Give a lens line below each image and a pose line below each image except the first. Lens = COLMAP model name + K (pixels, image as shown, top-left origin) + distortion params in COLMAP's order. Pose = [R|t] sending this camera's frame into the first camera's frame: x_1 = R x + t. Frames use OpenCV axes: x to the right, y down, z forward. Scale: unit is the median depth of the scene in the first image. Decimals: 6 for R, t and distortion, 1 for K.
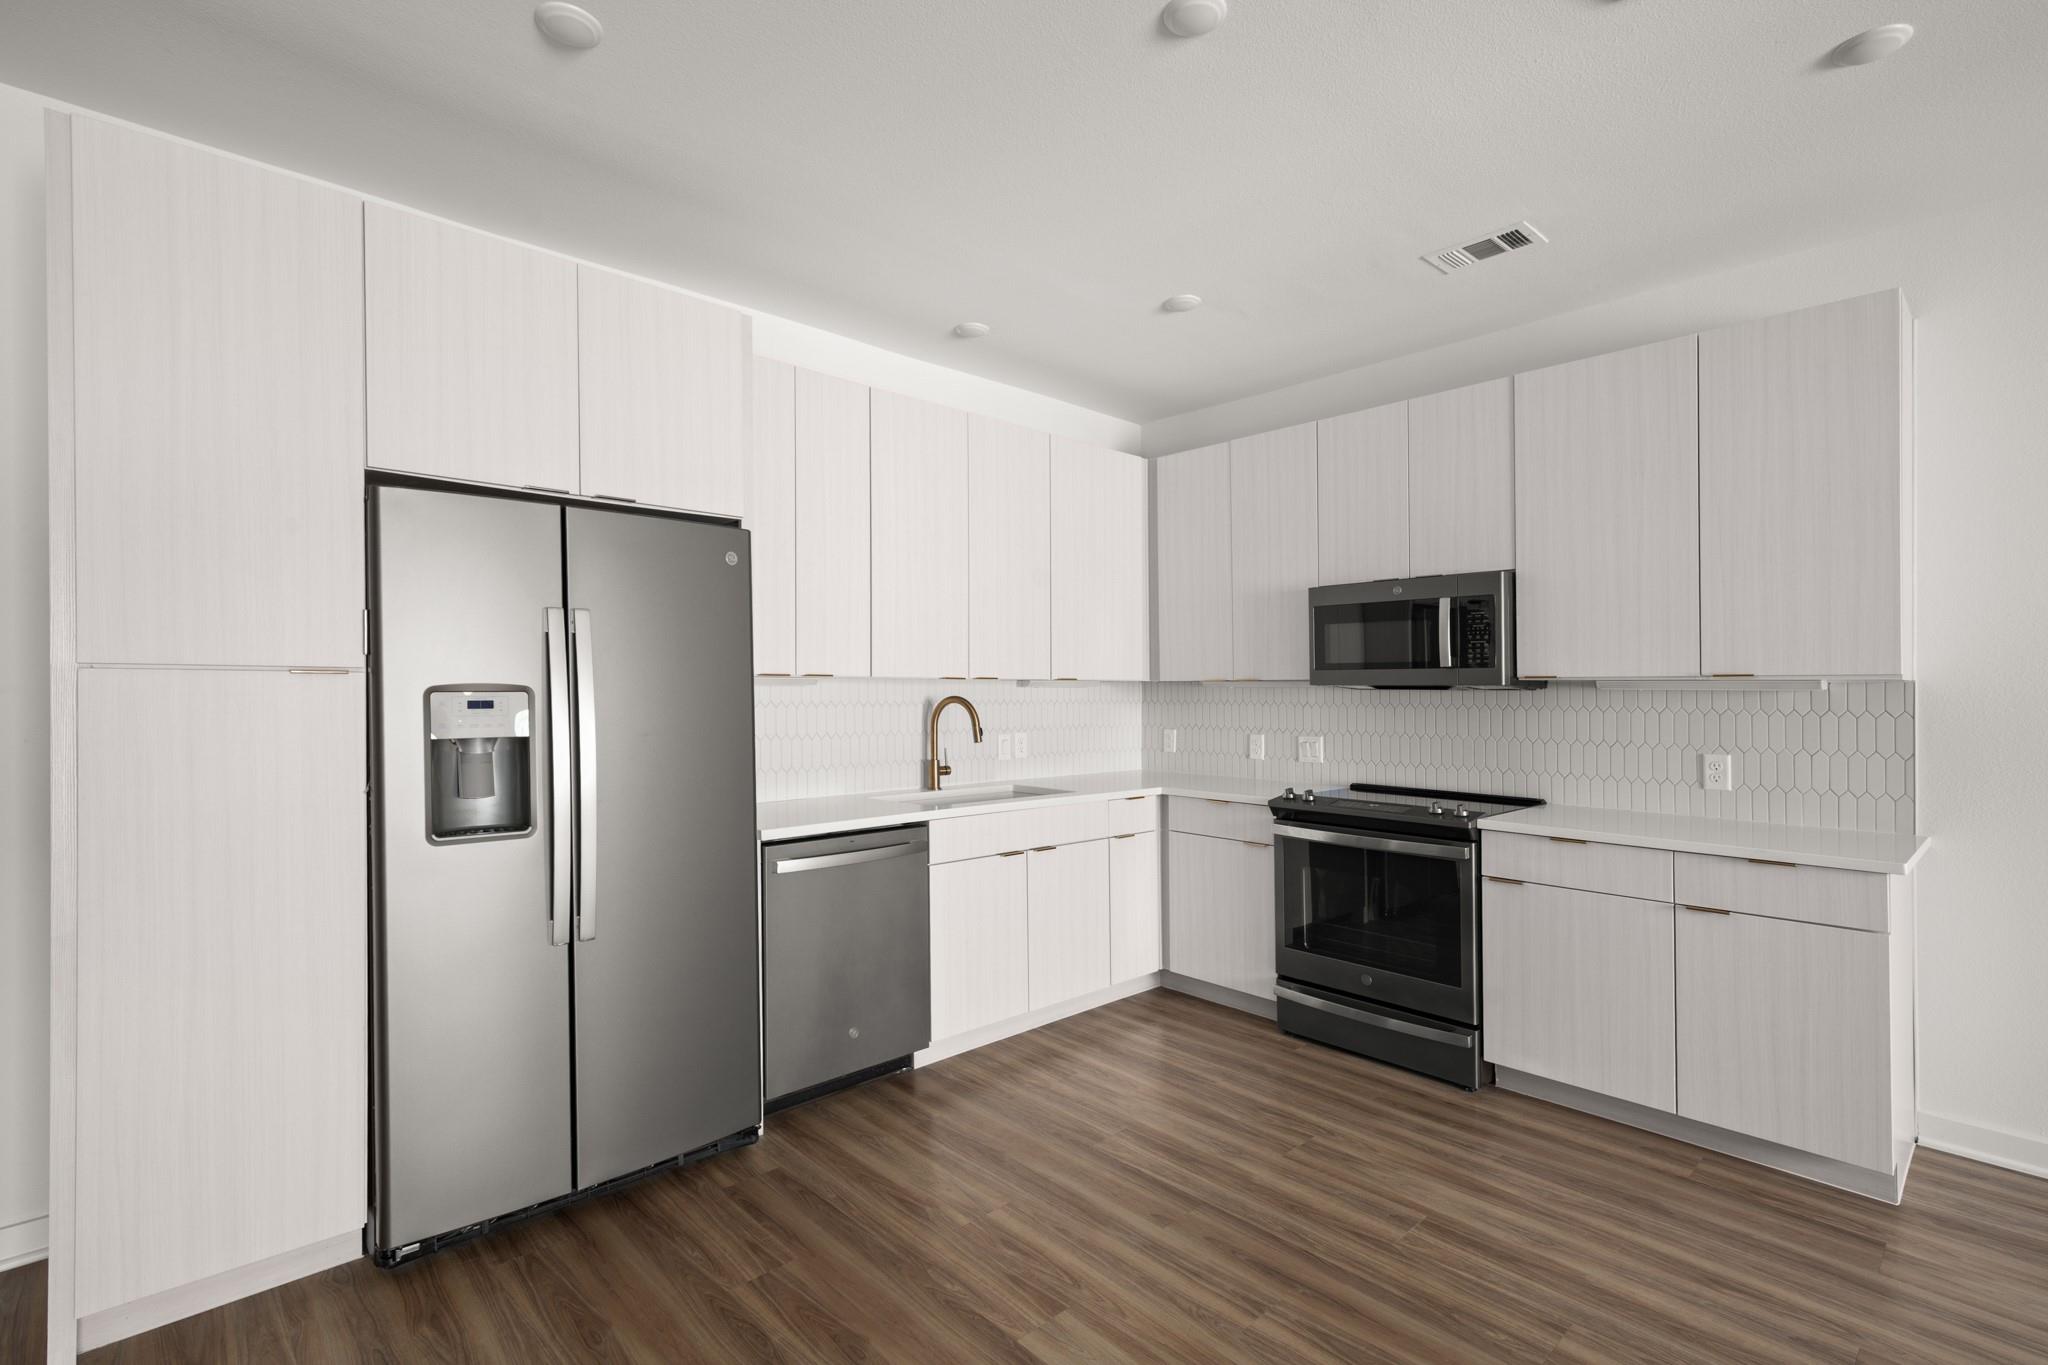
lens RADIAL K [[940.0, 0, 1019.4], [0, 940.0, 687.4], [0, 0, 1]] dist [0.005329, 0.001111]
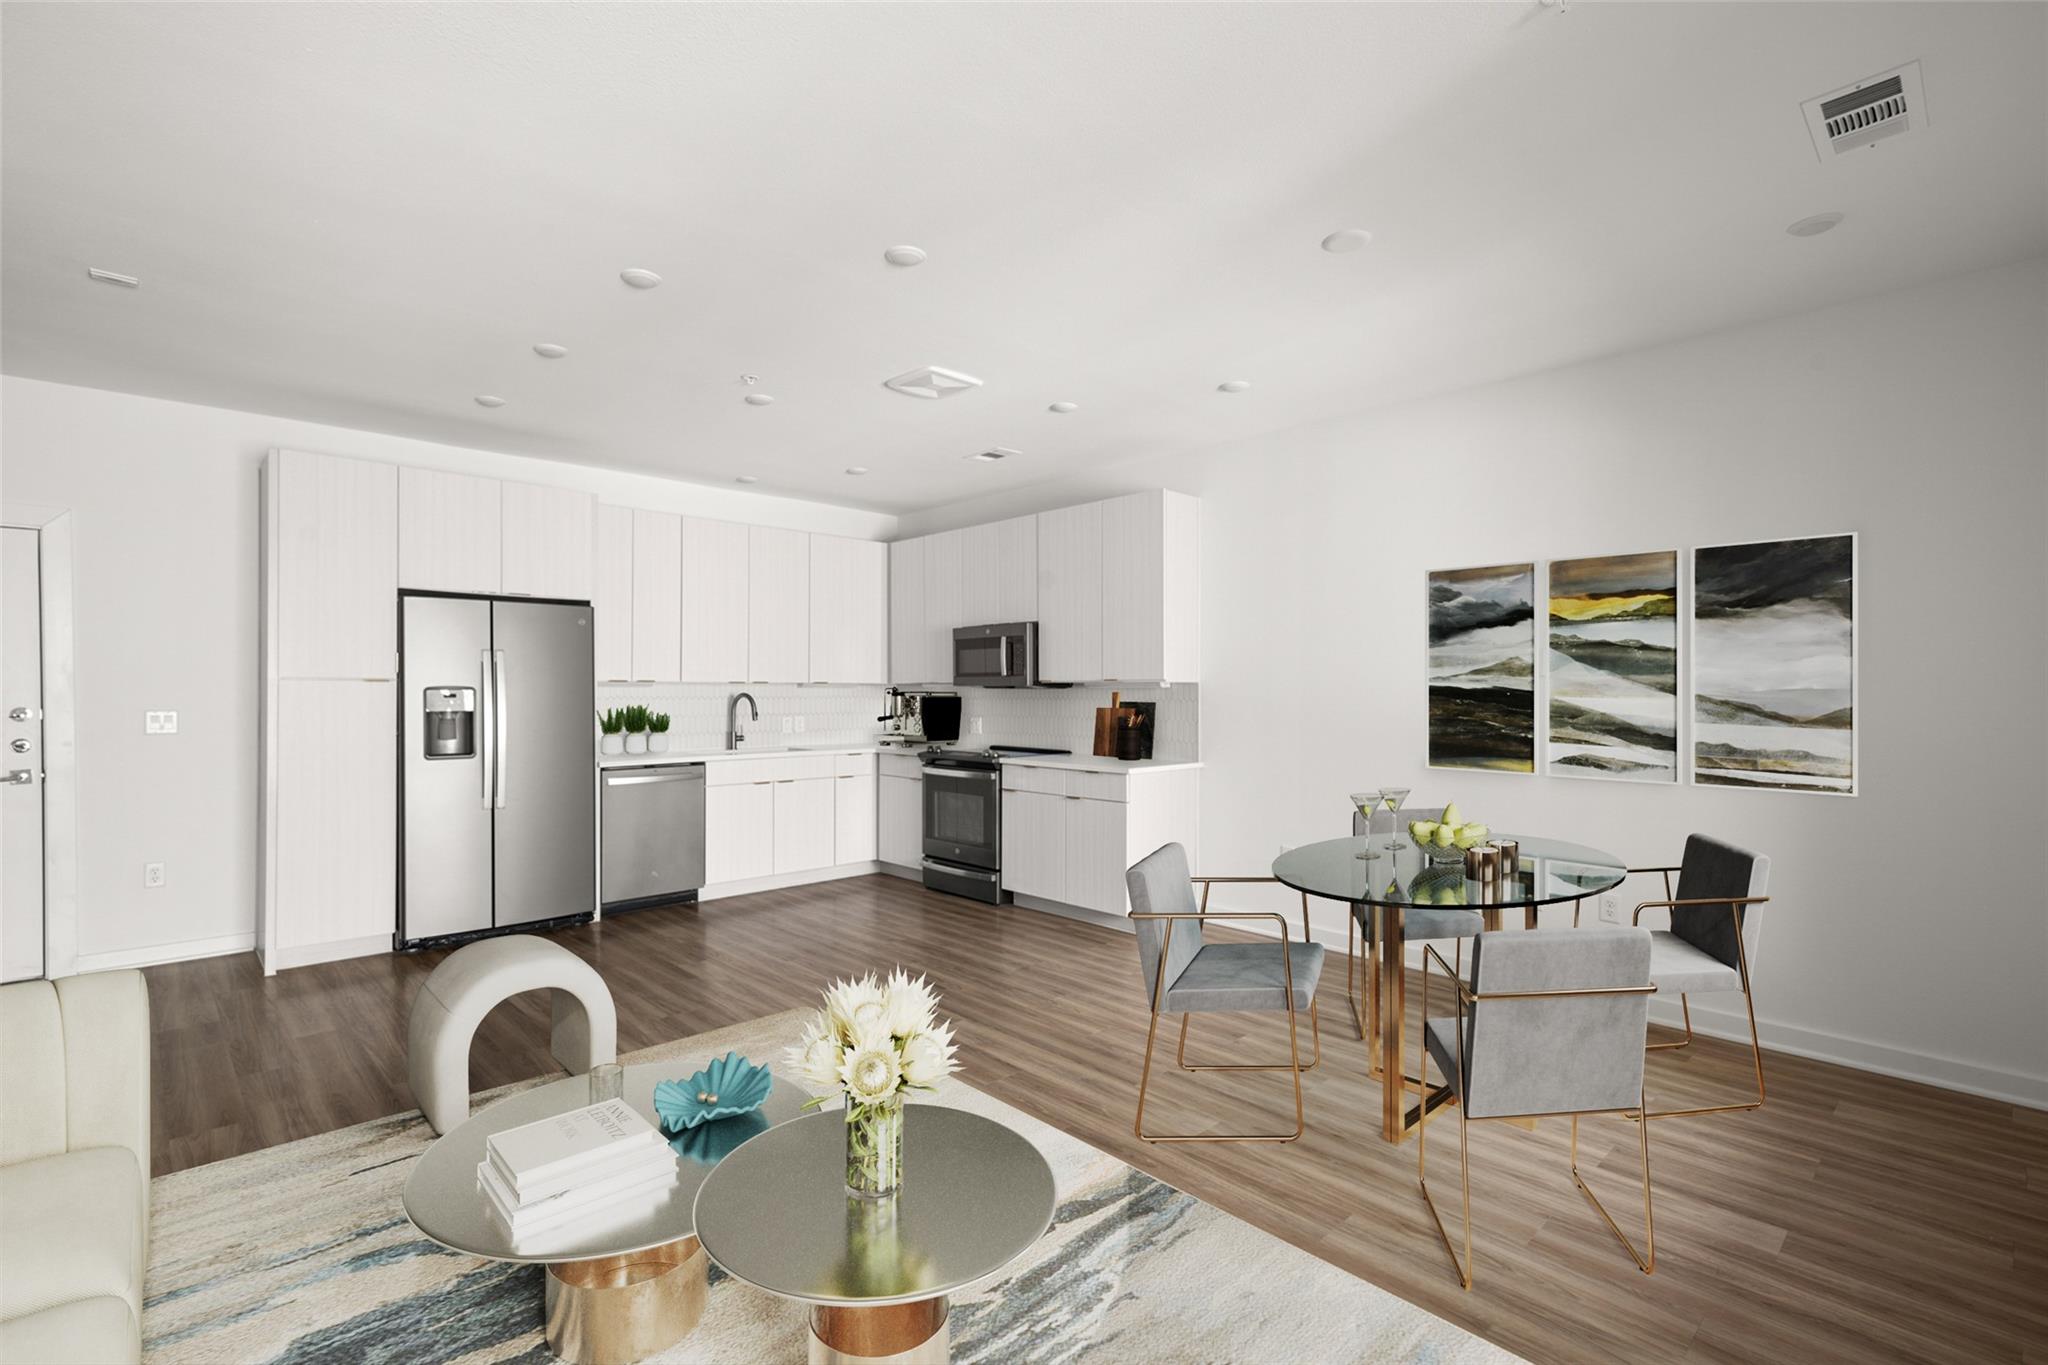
lens RADIAL K [[940.0, 0, 1040.9], [0, 940.0, 671.2], [0, 0, 1]] dist [0.005329, 0.001111]
pose [[0.999872, -0.002134, 0.015836, 0.548311], [0.002428, 0.999825, -0.018570, 0.003983], [-0.015793, 0.018606, 0.999702, -0.865809]]
